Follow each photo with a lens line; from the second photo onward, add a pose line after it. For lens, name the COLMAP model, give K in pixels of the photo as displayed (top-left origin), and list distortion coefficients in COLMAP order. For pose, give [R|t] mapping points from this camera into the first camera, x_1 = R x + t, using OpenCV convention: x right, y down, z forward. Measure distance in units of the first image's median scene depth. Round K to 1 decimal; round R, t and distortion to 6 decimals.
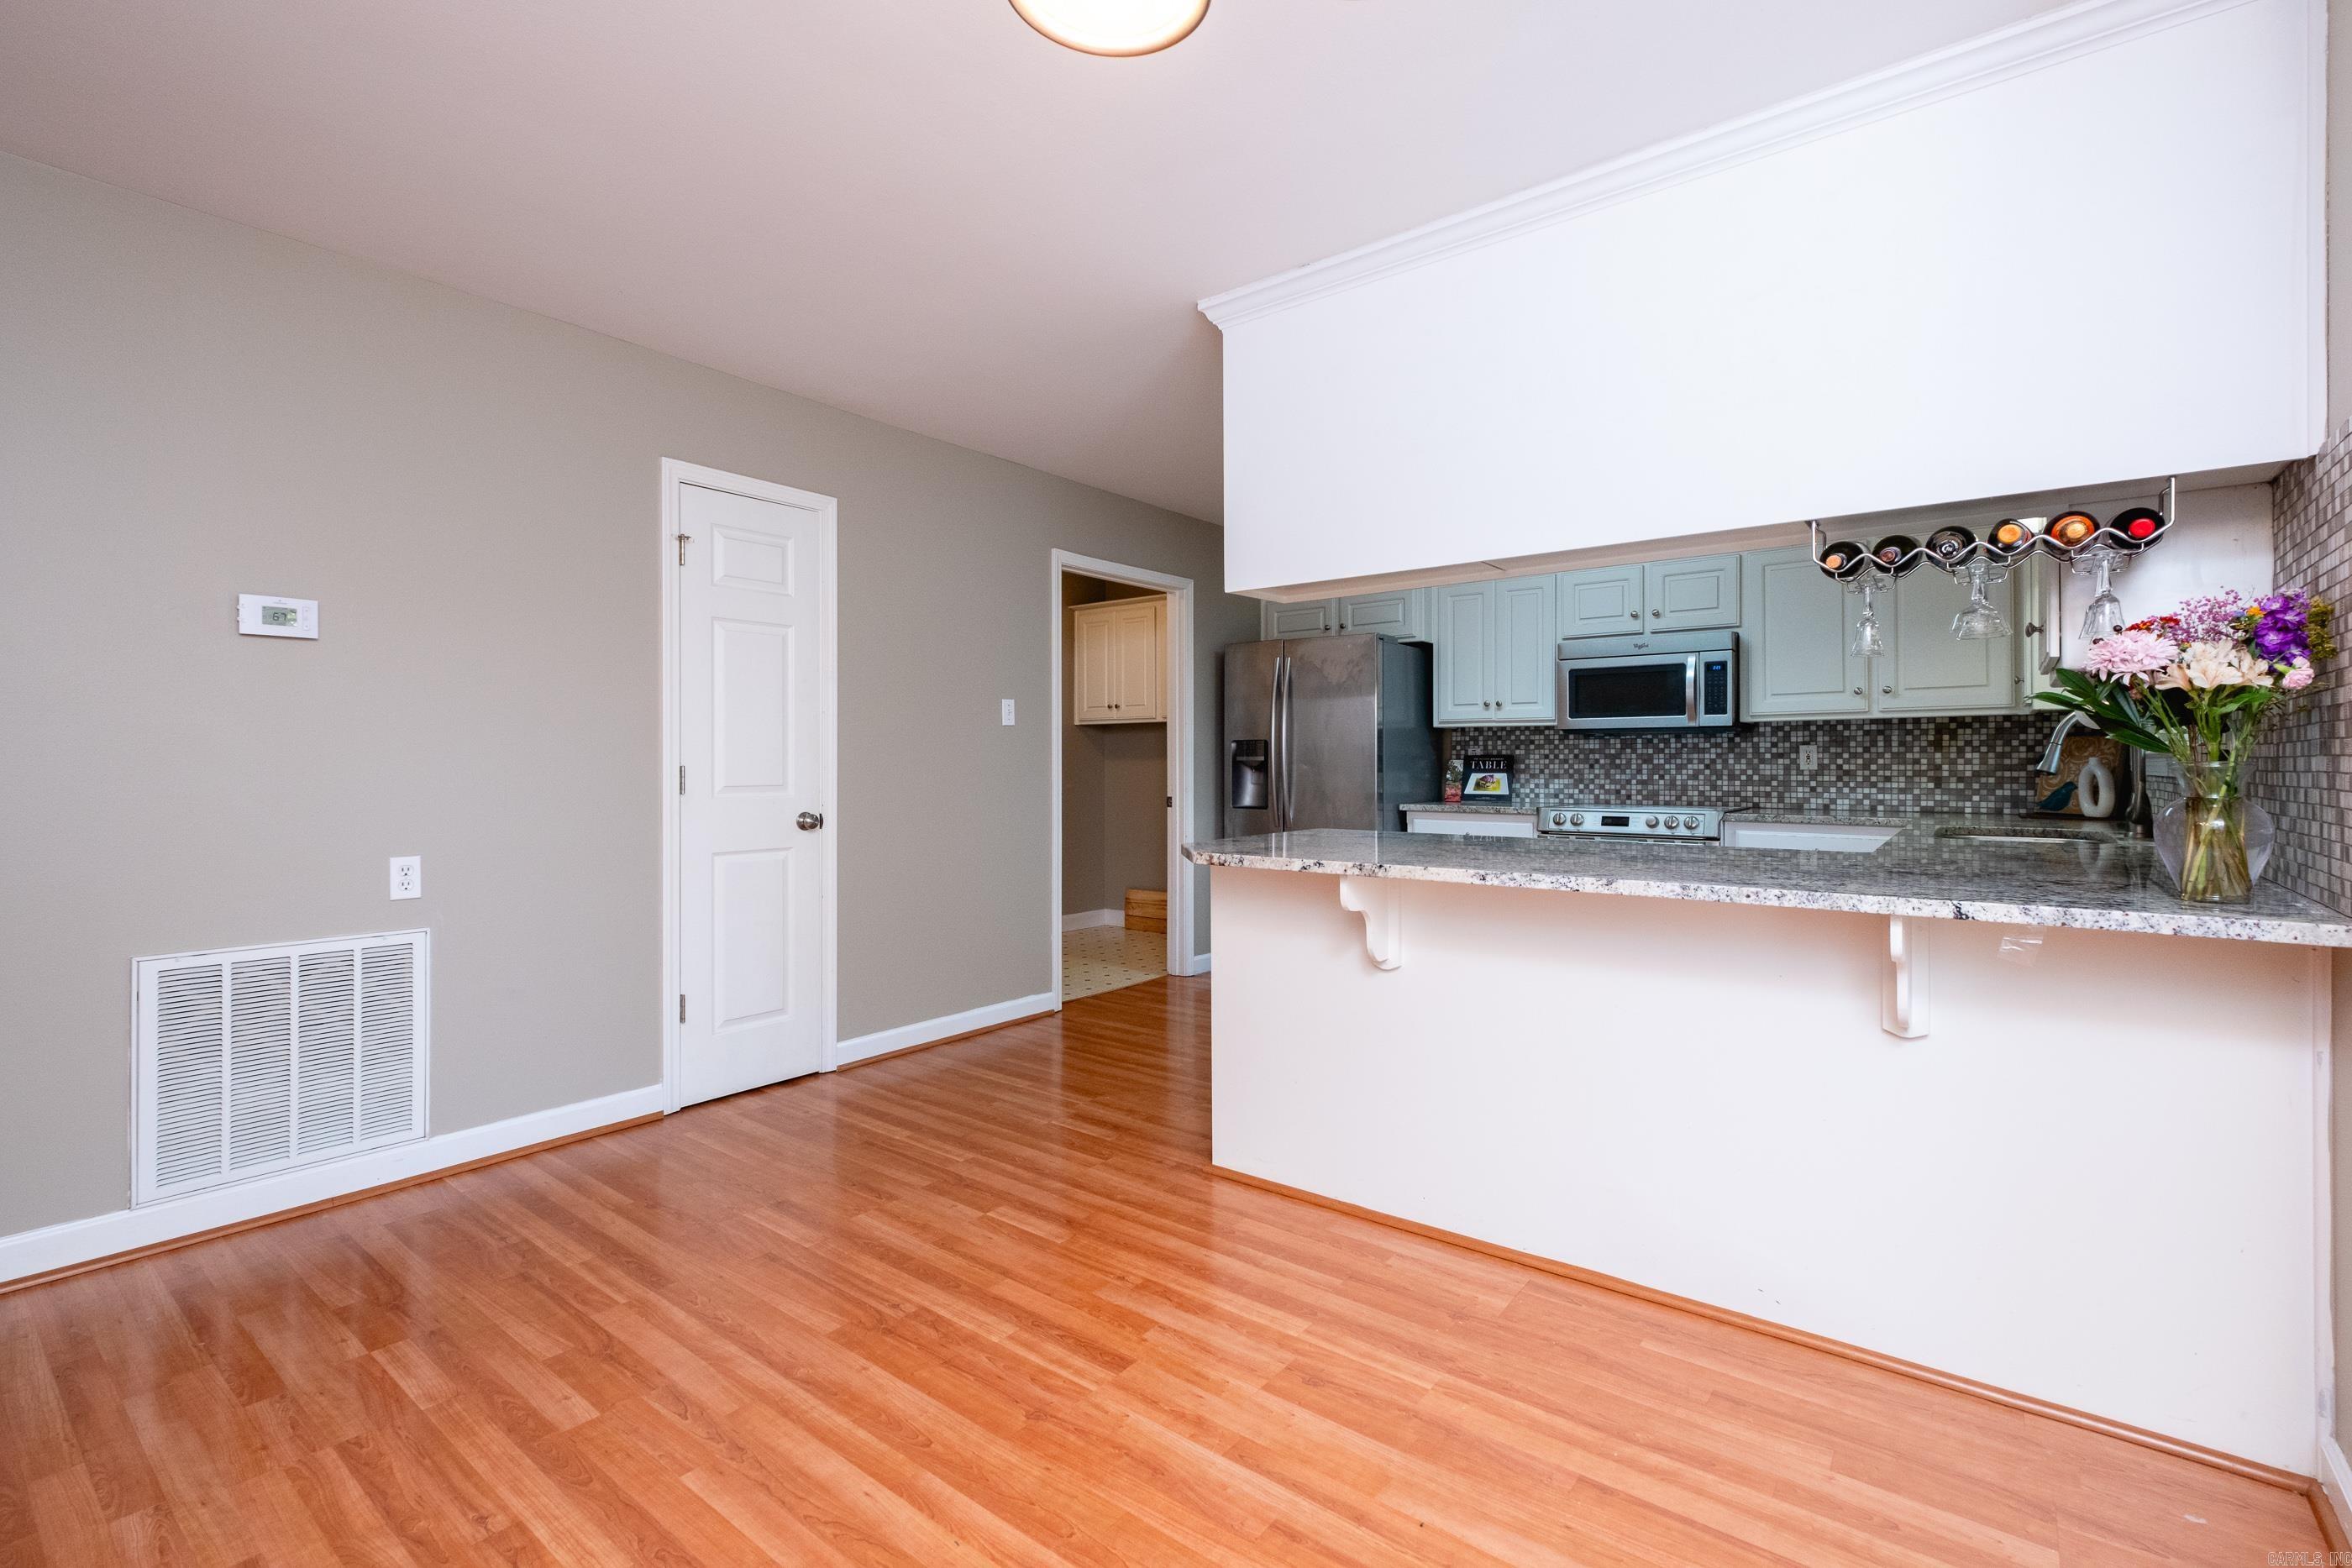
lens RADIAL K [[1035.5, 0, 1186.0], [0, 1035.5, 765.6], [0, 0, 1]] dist [0.003240, -0.000641]
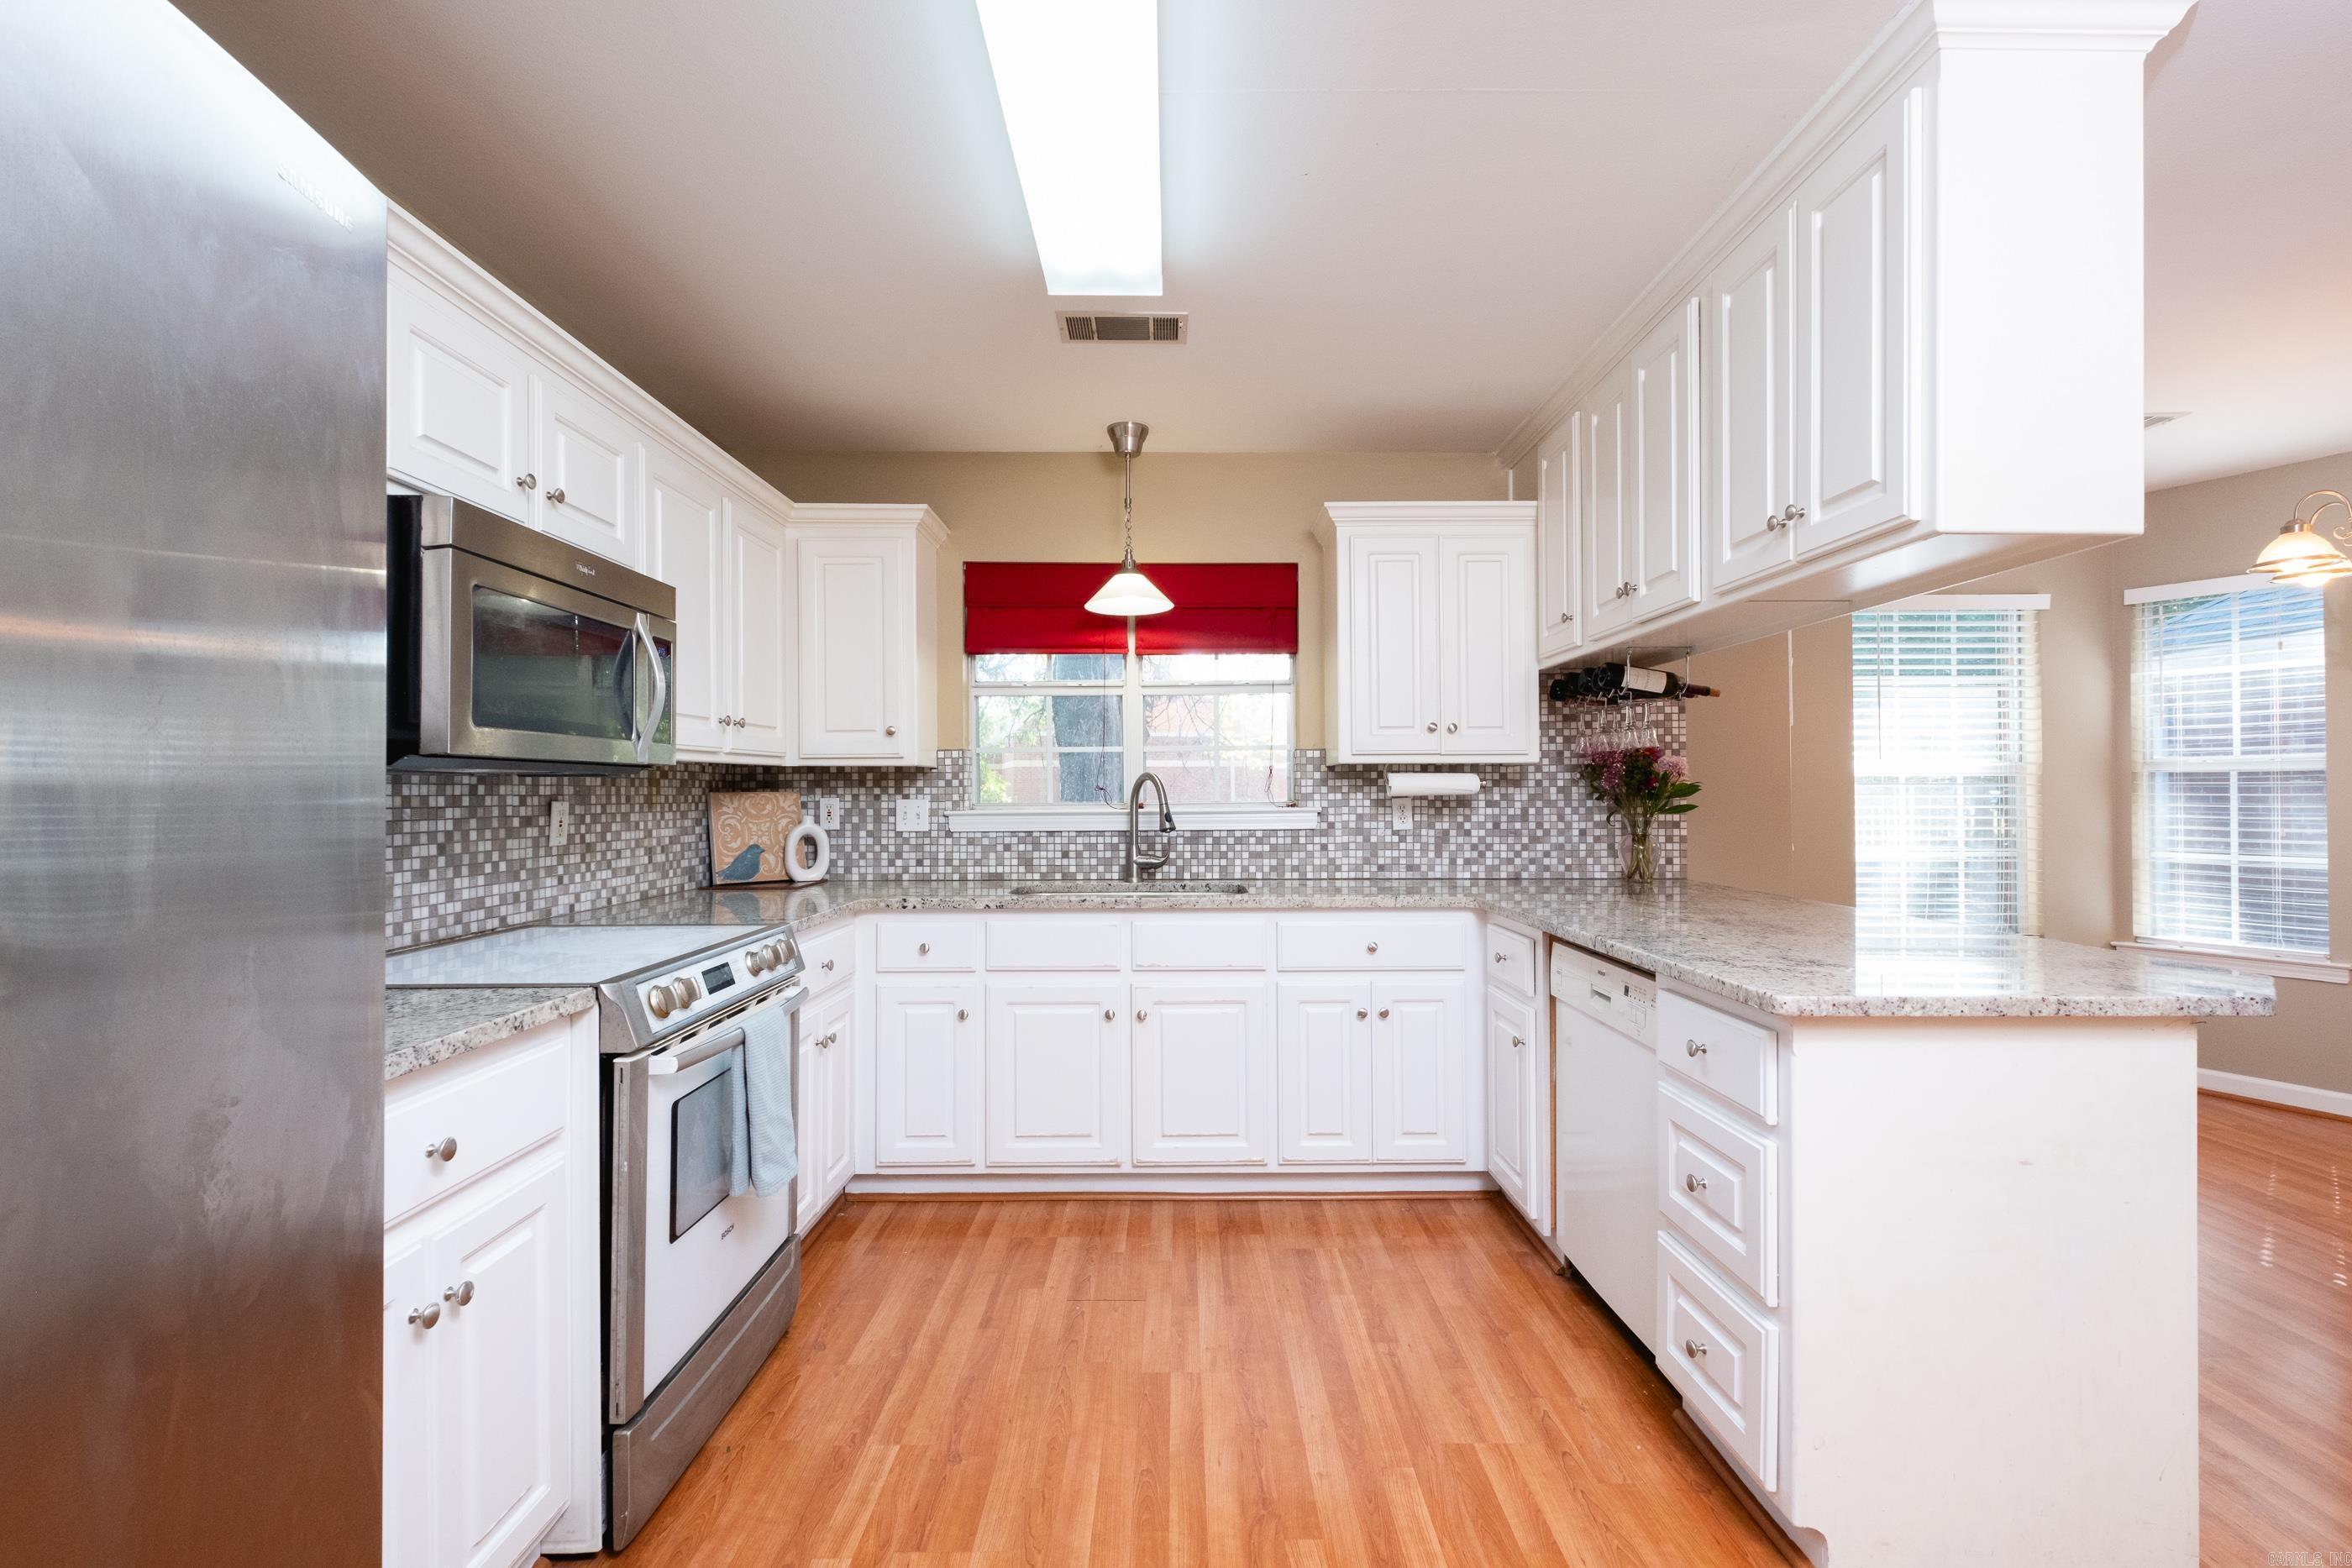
lens RADIAL K [[1054.3, 0, 1181.5], [0, 1054.3, 785.7], [0, 0, 1]] dist [0.007359, -0.000425]
pose [[-0.614996, 0.009362, 0.788475, -0.065278], [0.007567, 0.999954, -0.005971, -0.027242], [-0.788494, 0.002294, -0.615038, 1.329297]]
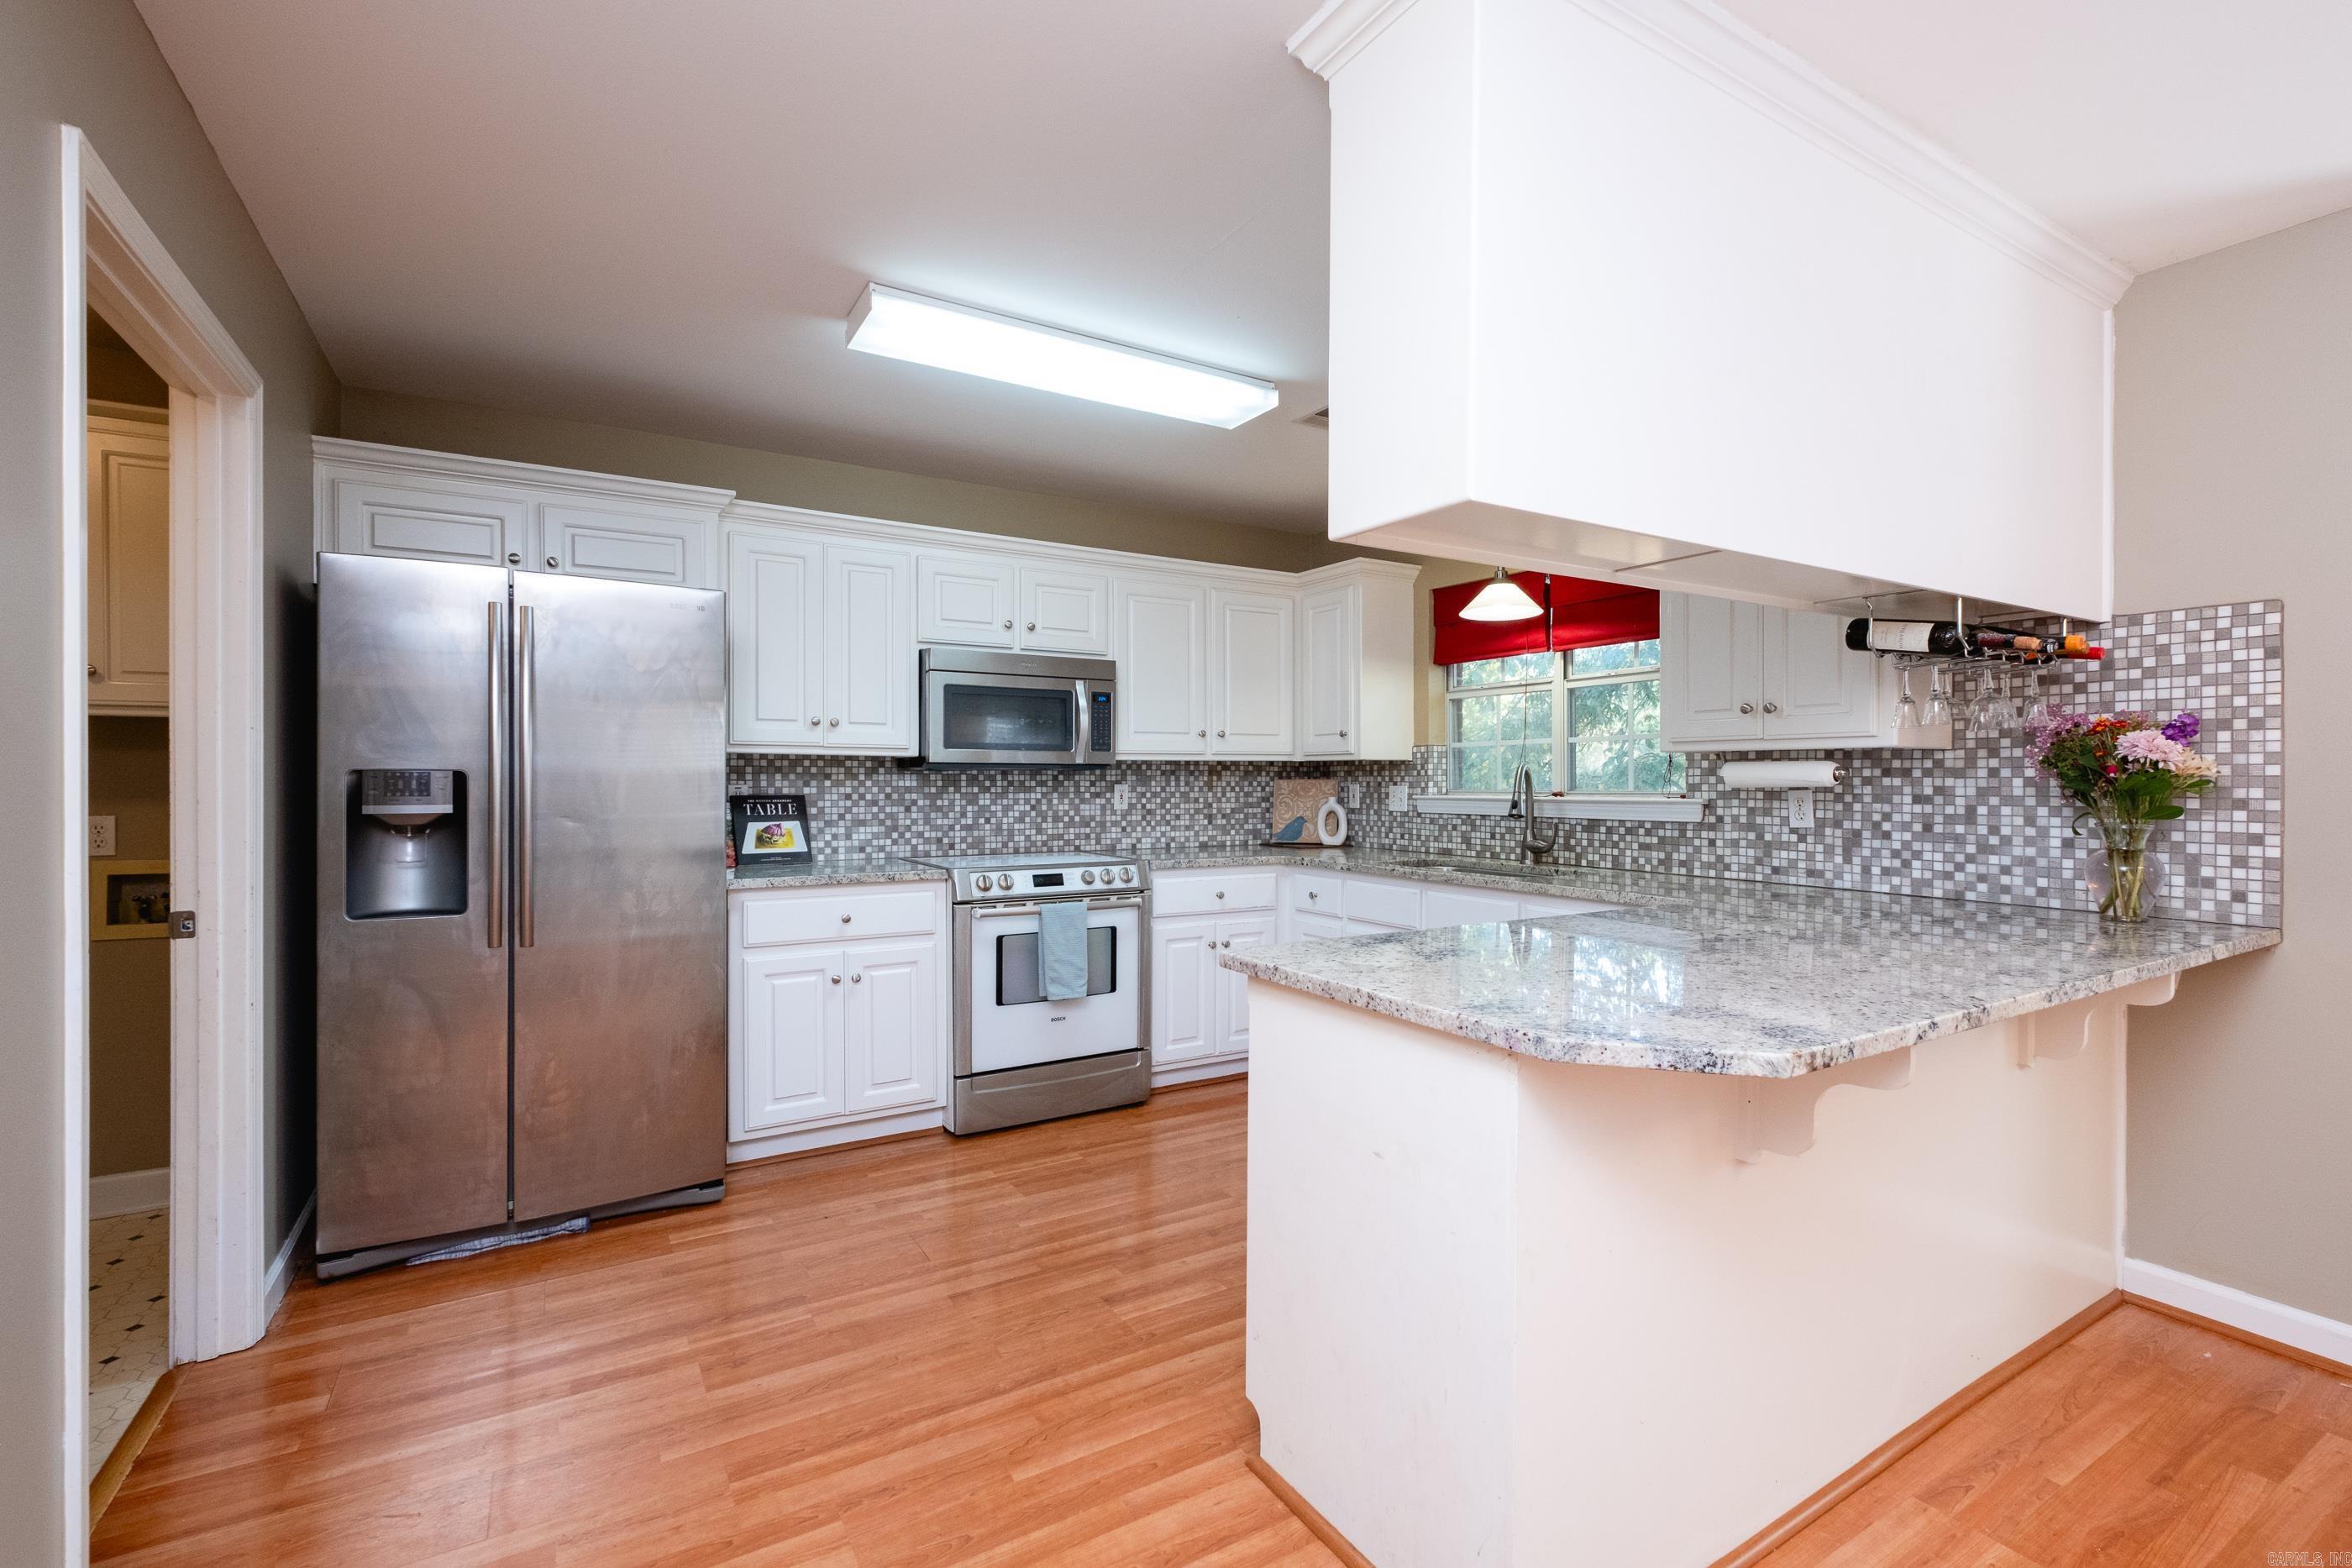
lens RADIAL K [[1035.0, 0, 1178.0], [0, 1035.0, 784.2], [0, 0, 1]] dist [0.012979, -0.006766]
pose [[0.363302, -0.002558, 0.931668, -0.356671], [0.000883, 0.999997, 0.002401, -0.027160], [-0.931671, -0.000049, 0.363303, 0.728130]]
